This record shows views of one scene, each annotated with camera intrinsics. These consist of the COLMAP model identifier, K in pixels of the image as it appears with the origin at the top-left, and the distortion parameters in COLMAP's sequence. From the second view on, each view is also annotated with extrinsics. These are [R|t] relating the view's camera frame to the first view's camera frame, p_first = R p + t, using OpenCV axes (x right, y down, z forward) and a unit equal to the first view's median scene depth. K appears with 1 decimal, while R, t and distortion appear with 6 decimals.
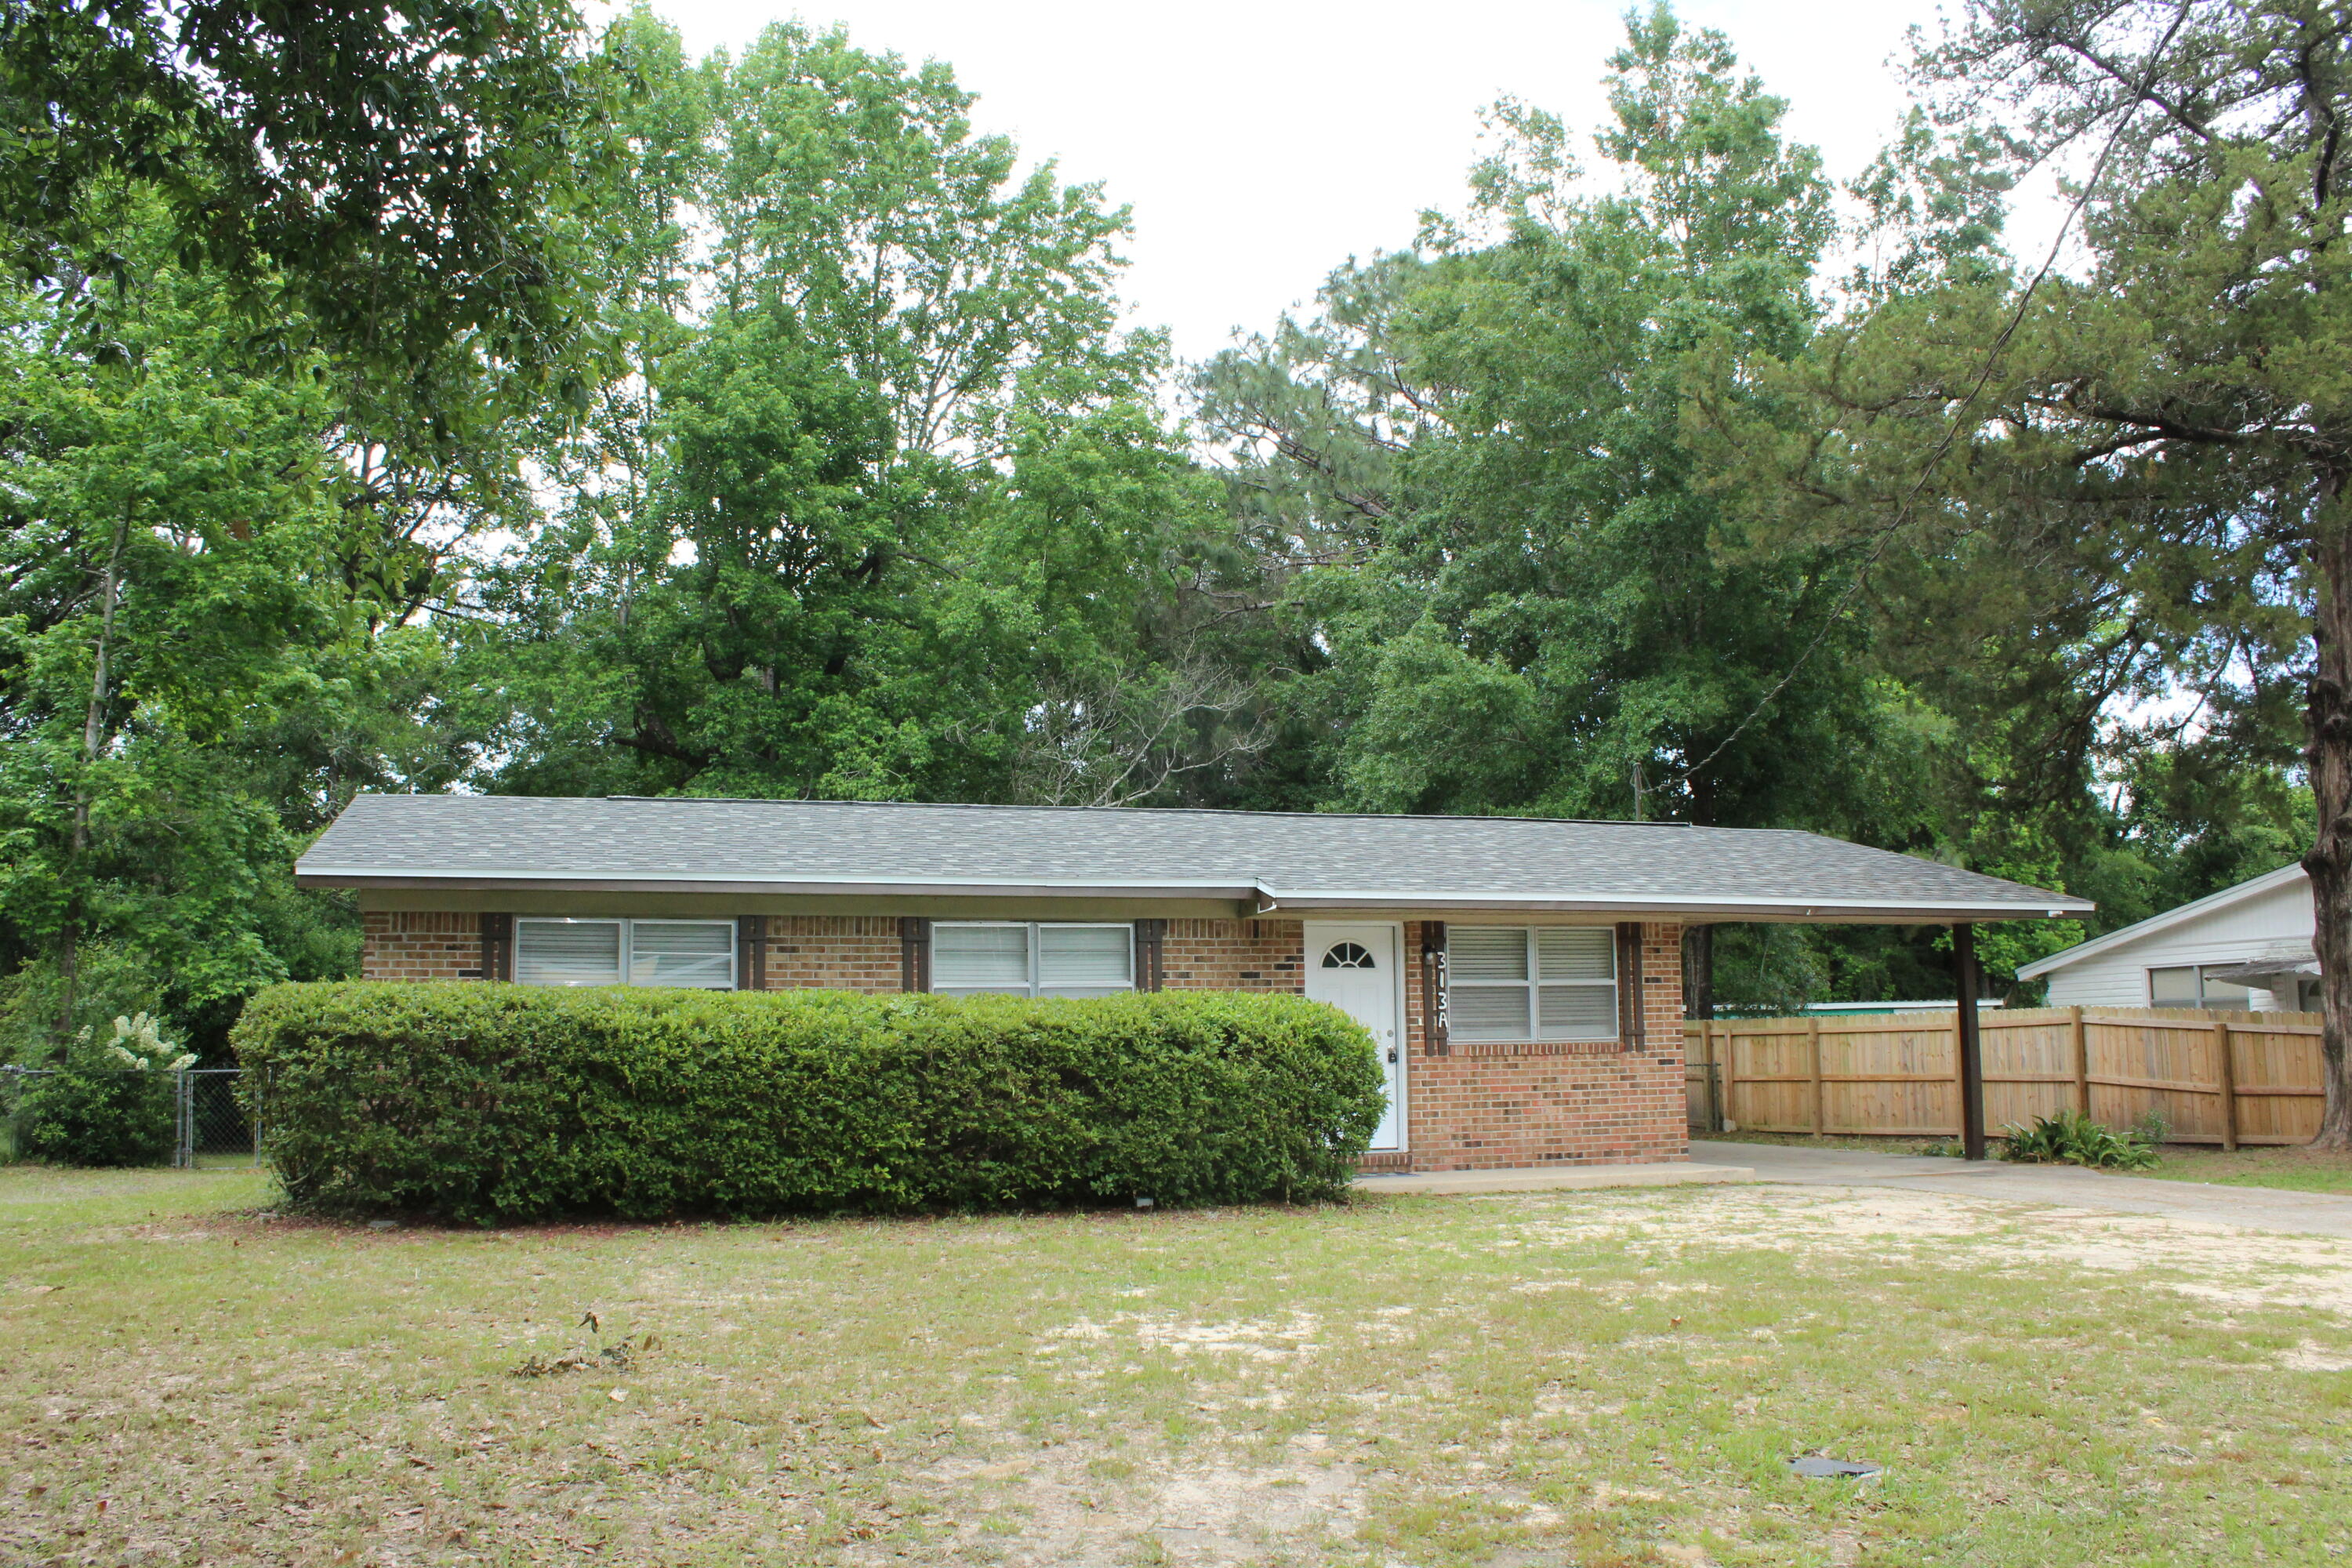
lens RADIAL K [[1962.1, 0, 1123.9], [0, 1962.1, 860.5], [0, 0, 1]] dist [-0.165793, 0.148291]
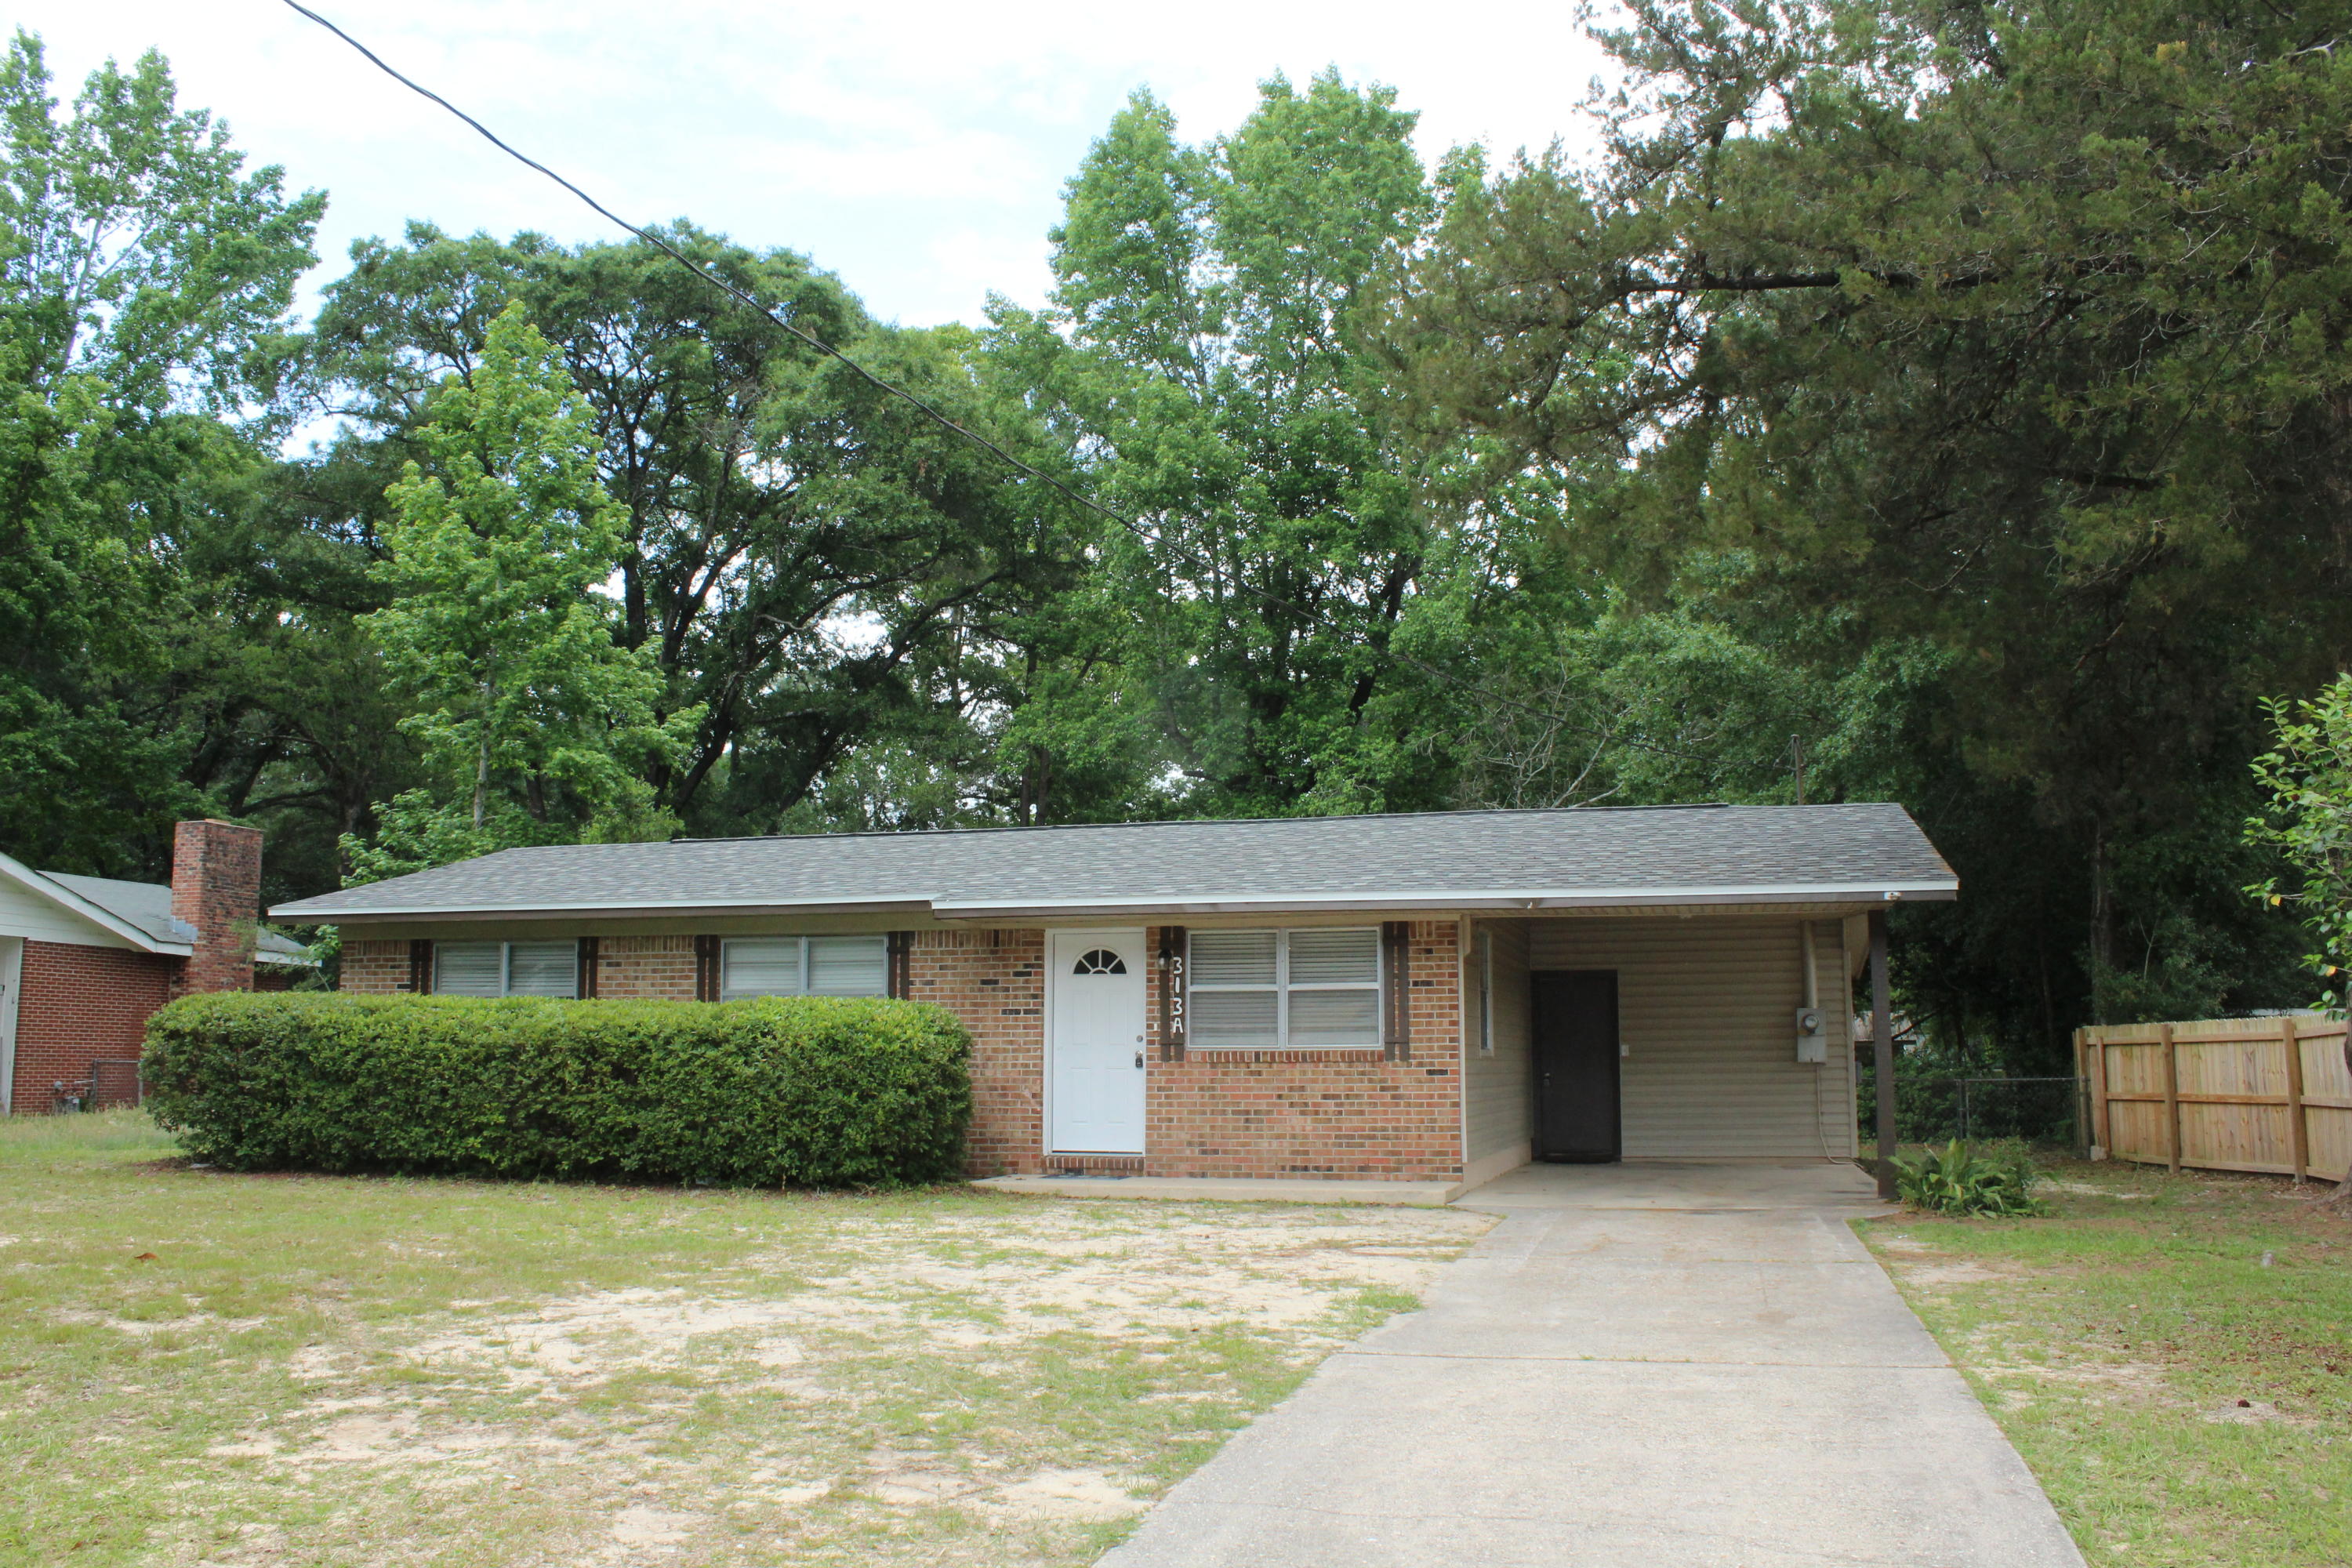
lens RADIAL K [[1962.1, 0, 1169.8], [0, 1962.1, 837.1], [0, 0, 1]] dist [-0.165793, 0.148291]
pose [[0.849792, -0.050726, -0.524671, 0.534604], [0.040662, 0.998701, -0.030696, 0.012602], [0.525547, 0.004751, 0.850751, 0.114233]]
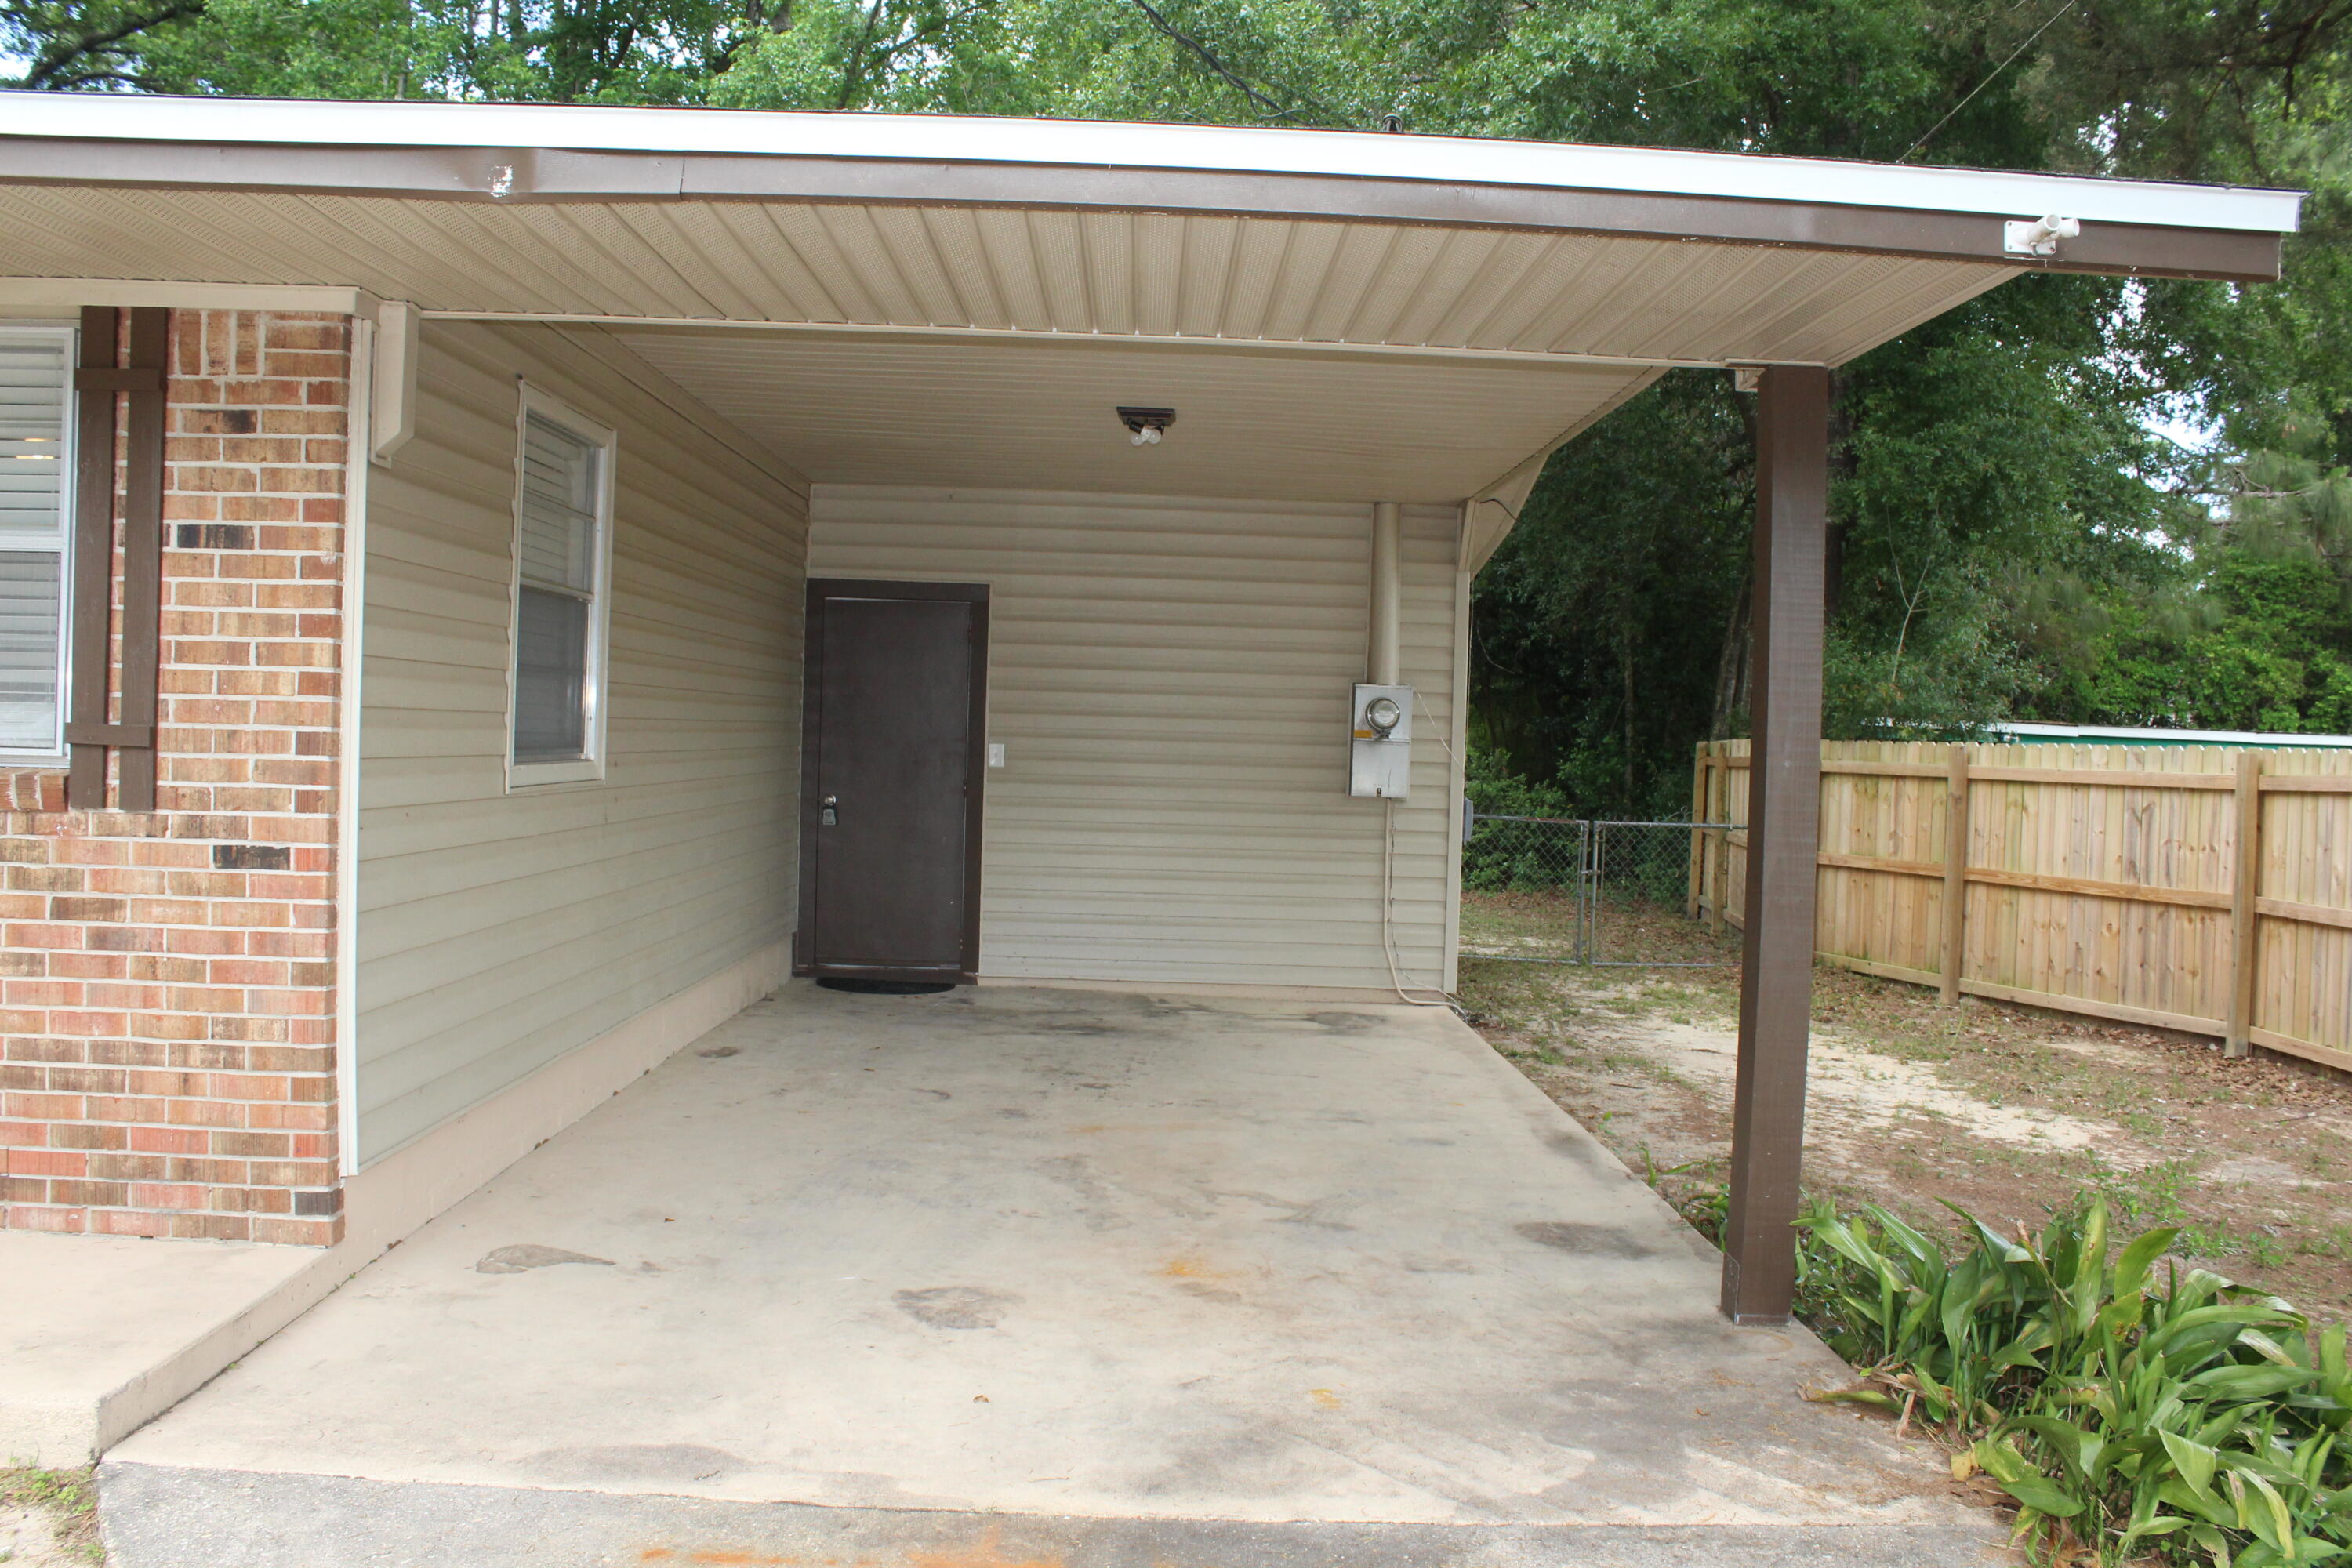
lens RADIAL K [[1962.1, 0, 1196.4], [0, 1962.1, 786.1], [0, 0, 1]] dist [-0.165793, 0.148291]
pose [[0.966884, 0.050089, -0.250252, 0.372581], [-0.020412, 0.992588, 0.119804, 0.049879], [0.254398, -0.110729, 0.960740, 0.635812]]
